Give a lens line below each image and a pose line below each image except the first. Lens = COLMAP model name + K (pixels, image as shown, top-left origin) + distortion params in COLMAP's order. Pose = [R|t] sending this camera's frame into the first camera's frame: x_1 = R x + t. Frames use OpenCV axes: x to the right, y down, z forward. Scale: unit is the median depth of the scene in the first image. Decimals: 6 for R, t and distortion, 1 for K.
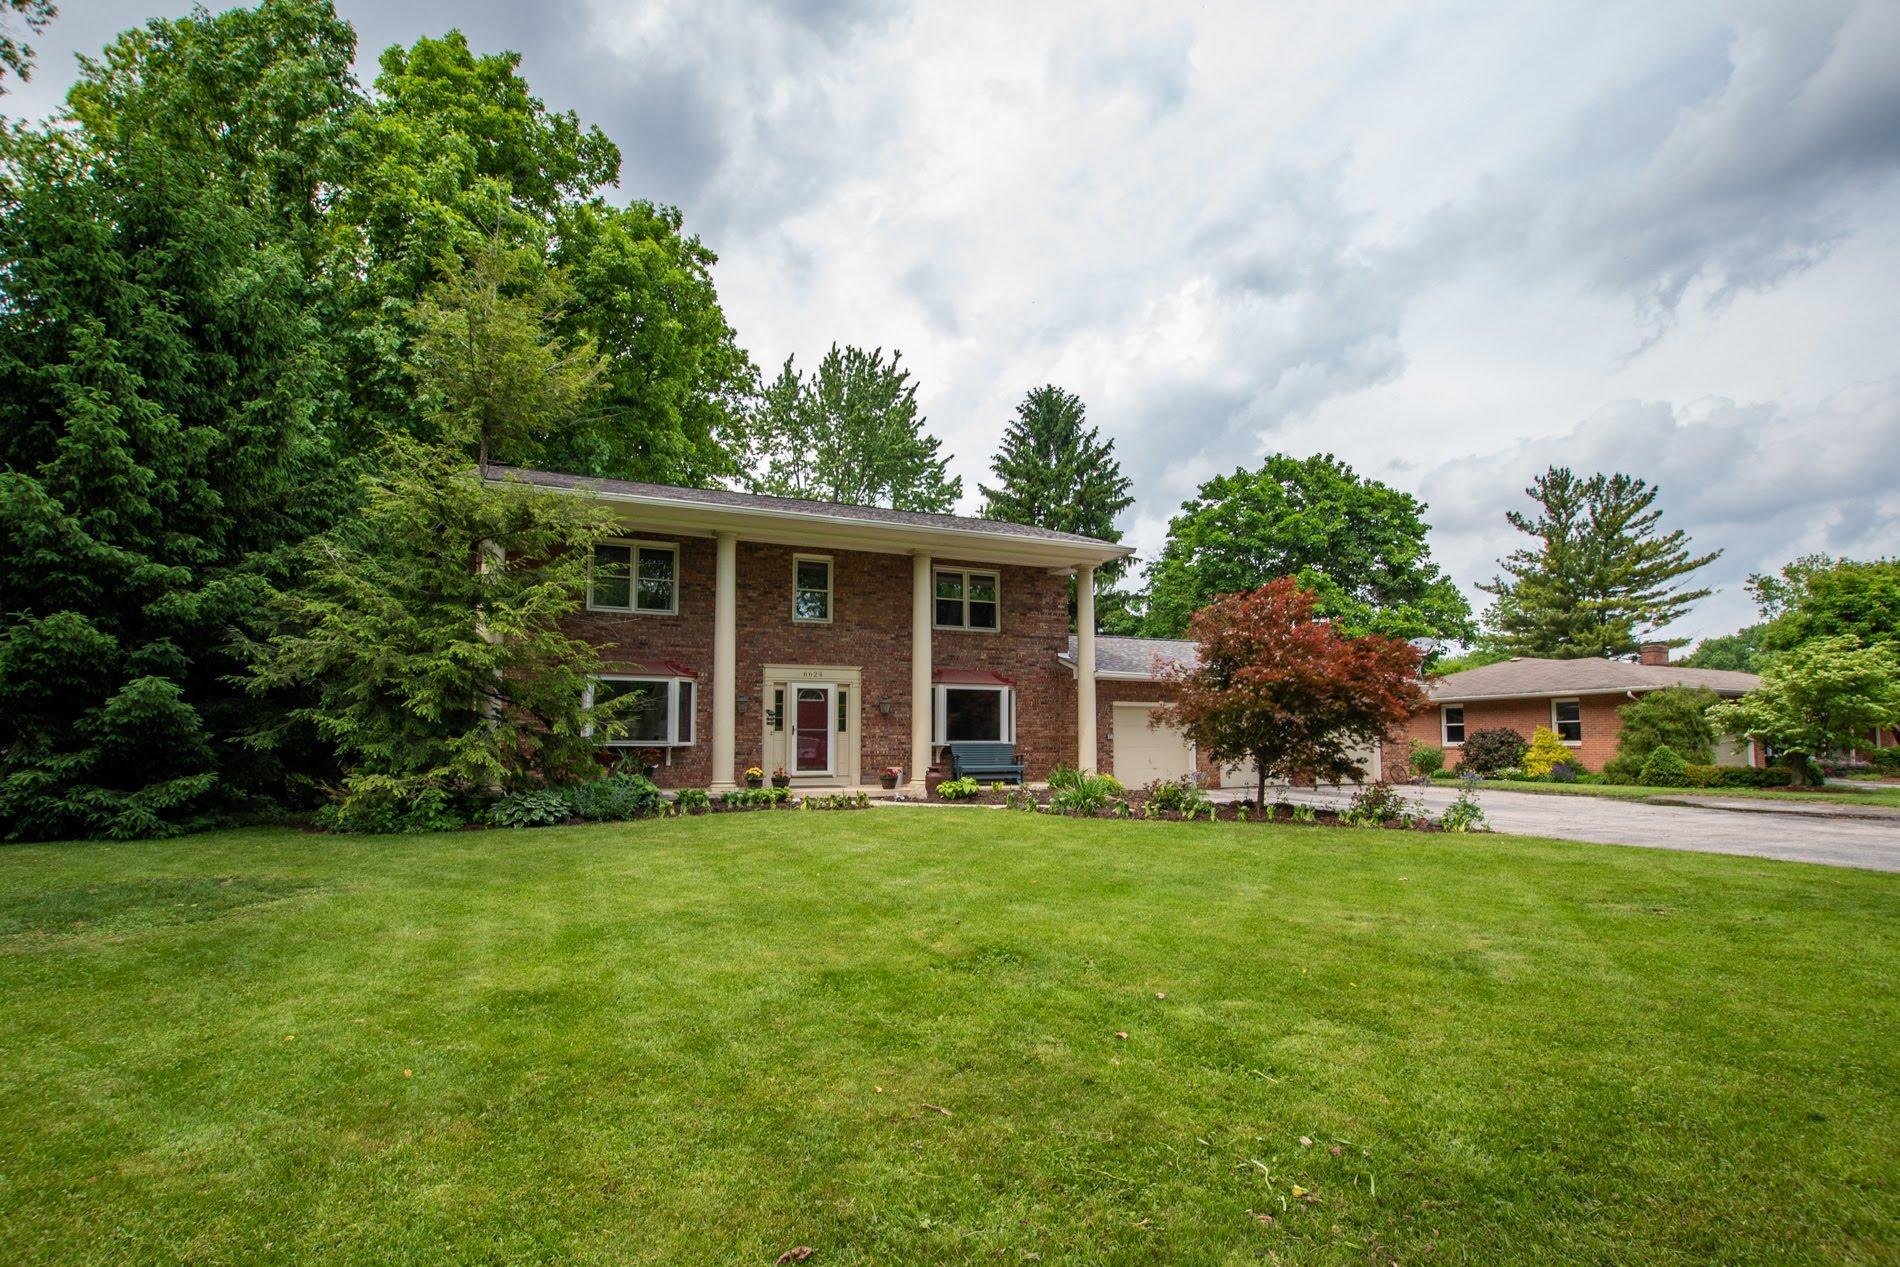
lens RADIAL K [[869.5, 0, 954.8], [0, 869.5, 693.1], [0, 0, 1]] dist [-0.035893, 0.000146]
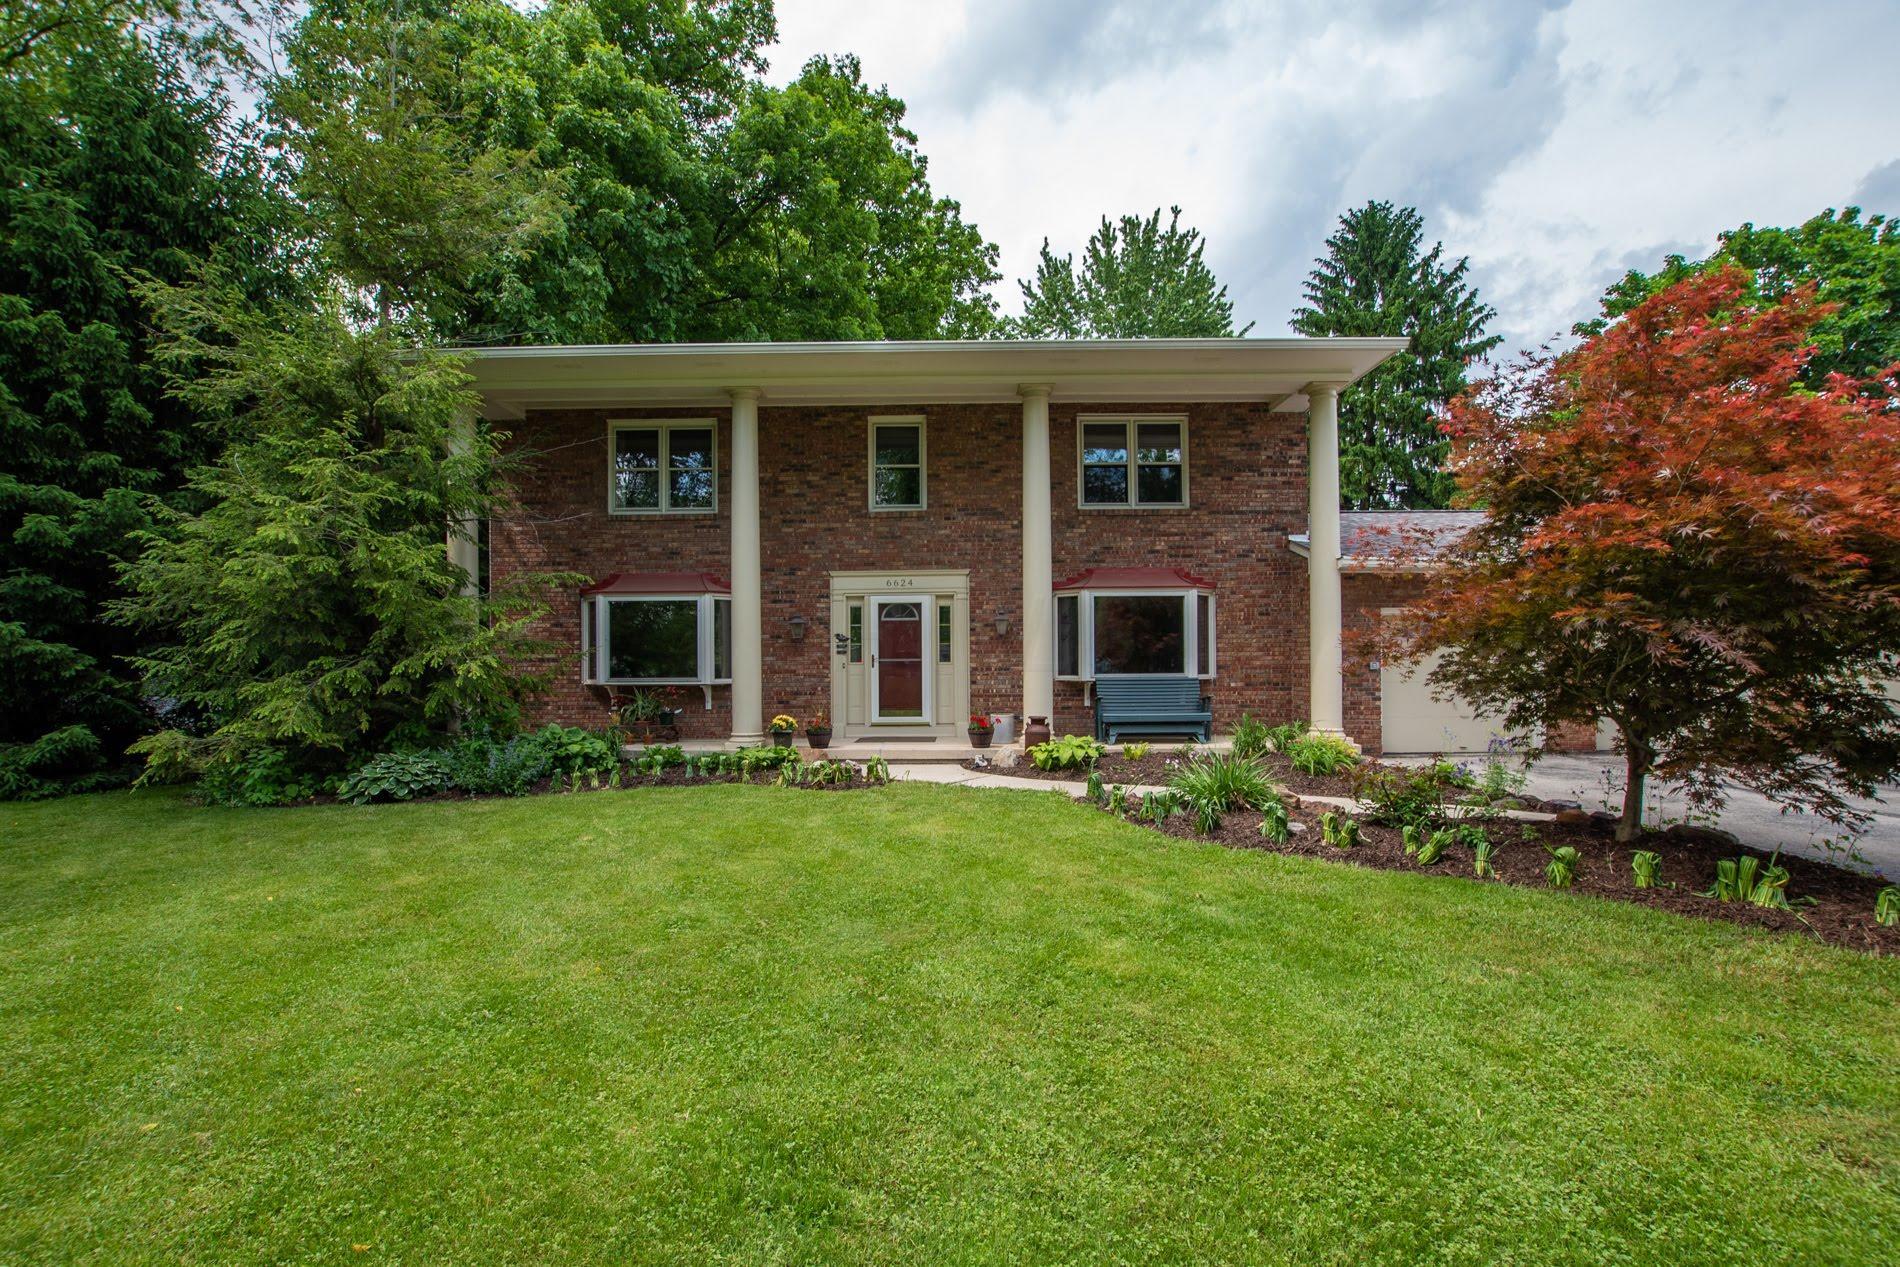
lens RADIAL K [[849.3, 0, 945.7], [0, 849.3, 671.2], [0, 0, 1]] dist [-0.034139, 0.005527]
pose [[0.913647, -0.004590, -0.406482, 0.147541], [0.030296, 0.997924, 0.056827, 0.011491], [0.405378, -0.064234, 0.911890, 0.344233]]
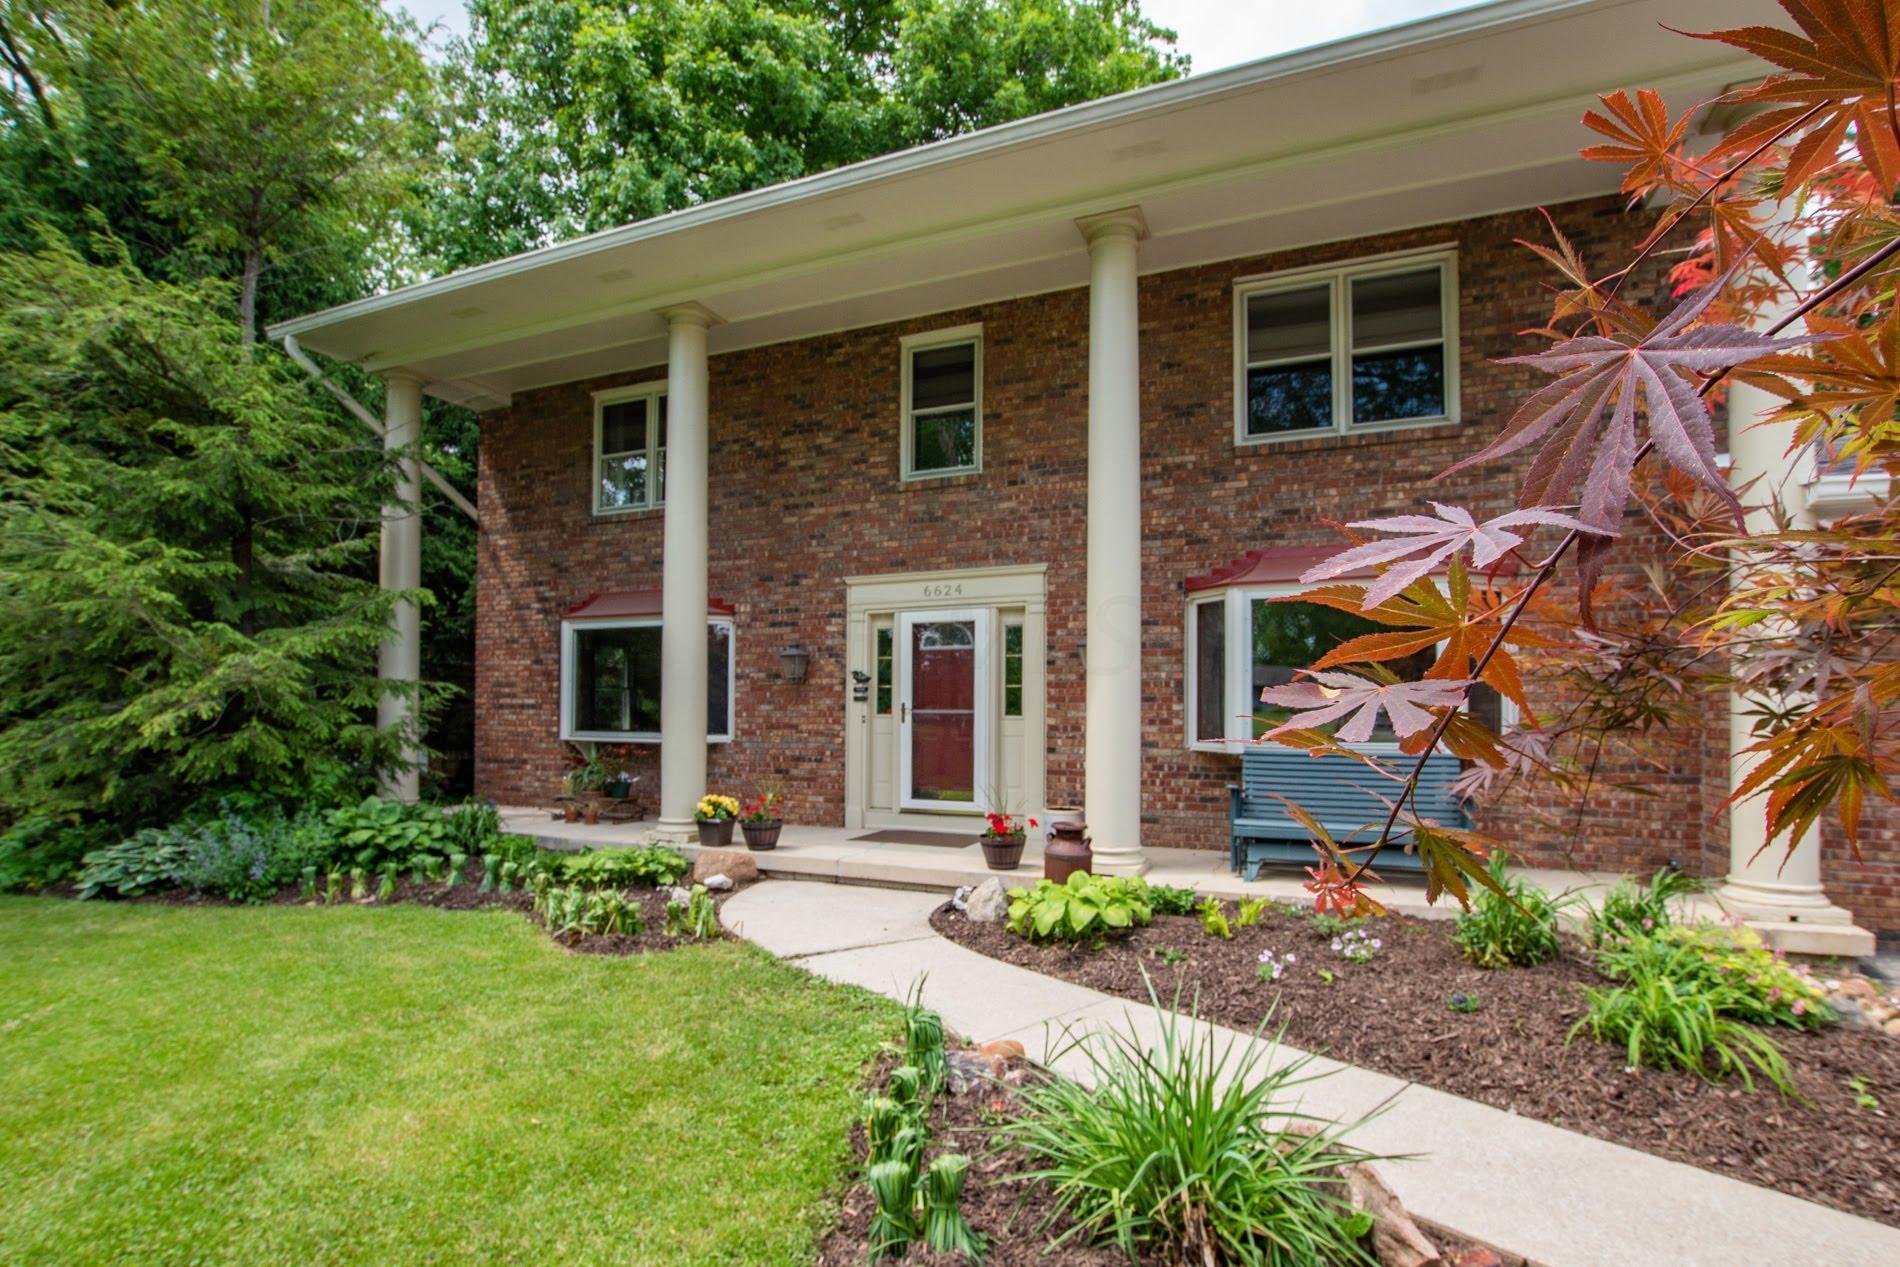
lens RADIAL K [[910.5, 0, 944.0], [0, 910.5, 704.0], [0, 0, 1]] dist [-0.023103, 0.000532]
pose [[0.684938, -0.004925, -0.728585, 0.175487], [0.037028, 0.998920, 0.028058, 0.022988], [0.727660, -0.046196, 0.684381, 0.624601]]
